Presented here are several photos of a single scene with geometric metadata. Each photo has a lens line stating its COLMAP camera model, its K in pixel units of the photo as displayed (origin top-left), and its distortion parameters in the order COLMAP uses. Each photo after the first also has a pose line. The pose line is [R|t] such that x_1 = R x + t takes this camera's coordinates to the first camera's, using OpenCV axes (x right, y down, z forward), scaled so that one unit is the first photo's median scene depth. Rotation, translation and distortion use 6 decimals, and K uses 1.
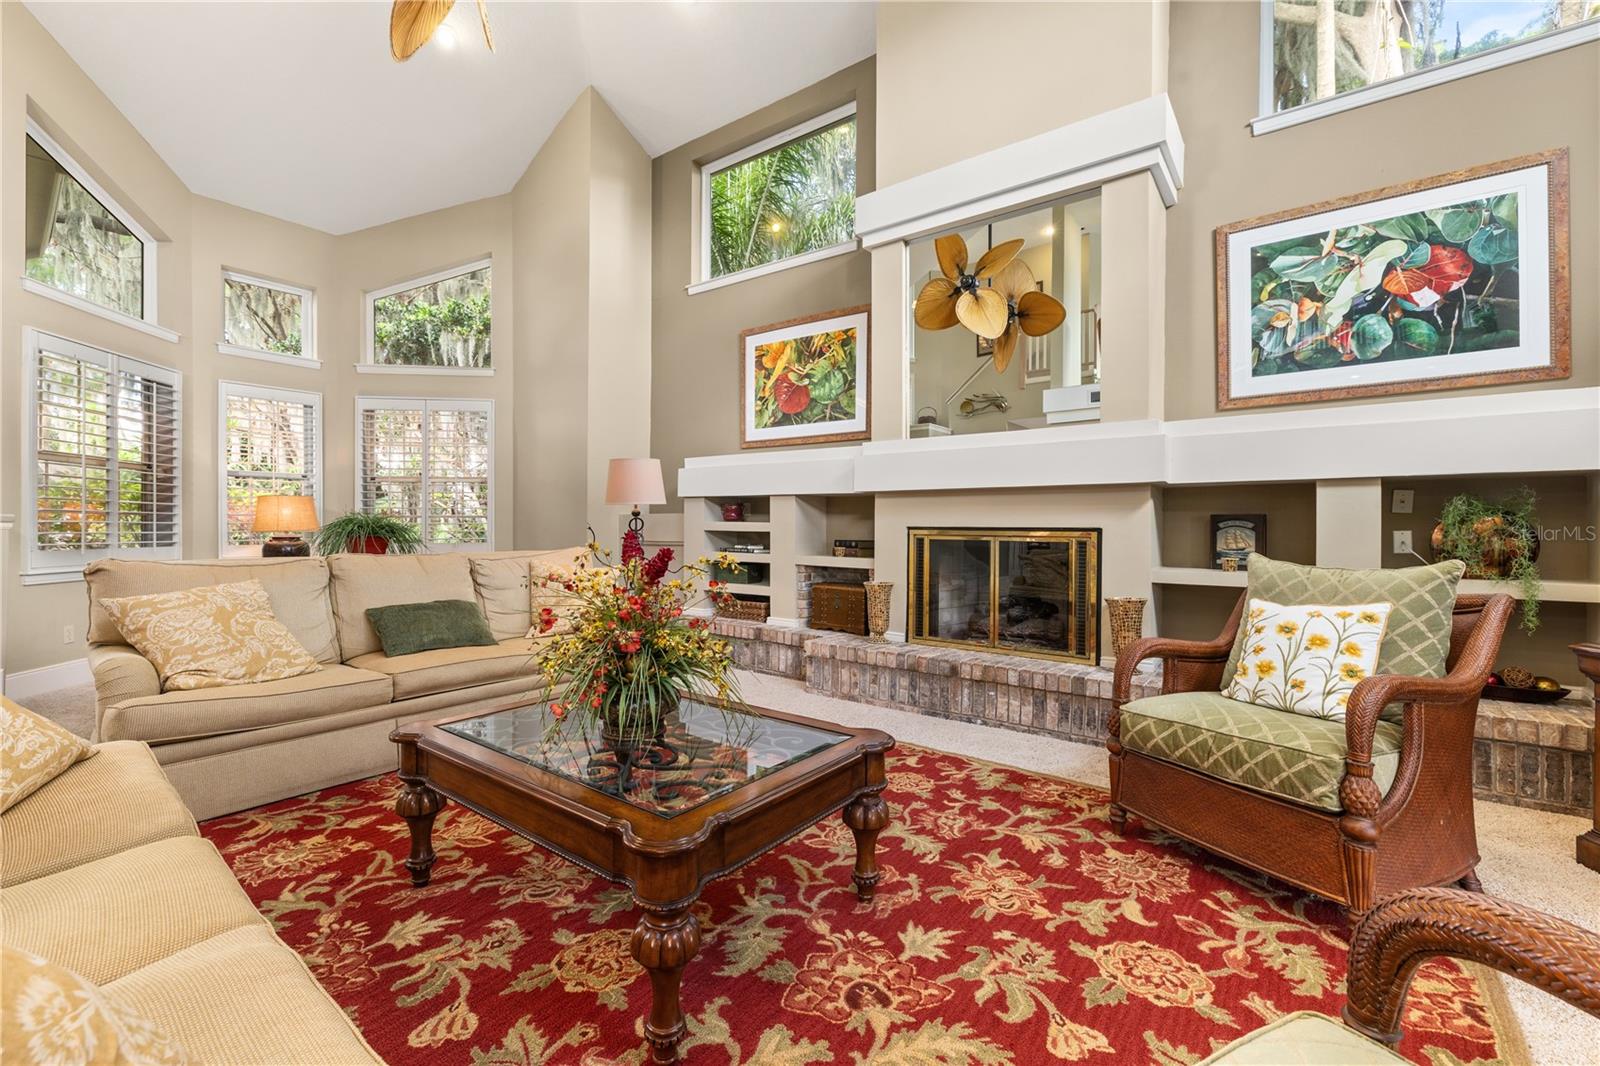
lens RADIAL K [[674.1, 0, 796.3], [0, 674.1, 533.9], [0, 0, 1]] dist [-0.000799, 0.000372]
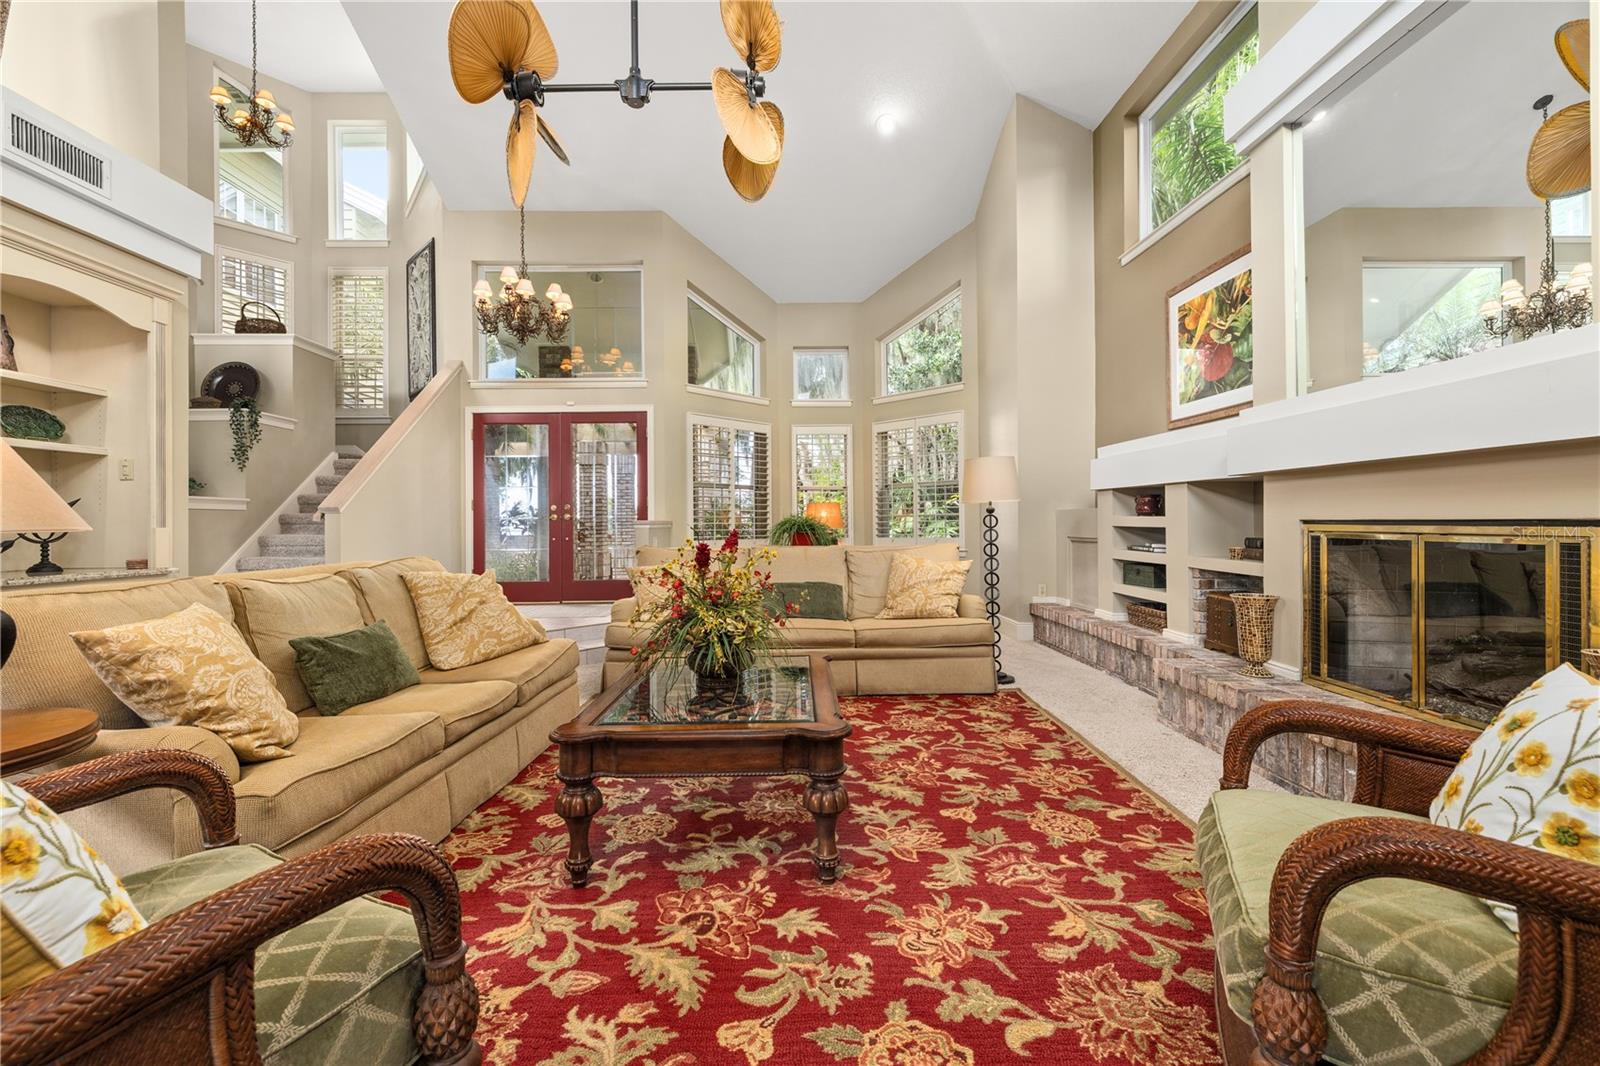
lens RADIAL K [[674.1, 0, 800.2], [0, 674.1, 526.7], [0, 0, 1]] dist [-0.000799, 0.000372]
pose [[0.618101, -0.005572, -0.786079, 0.407780], [0.003269, 0.999984, -0.004518, -0.002066], [0.786092, 0.000223, 0.618109, 0.143265]]
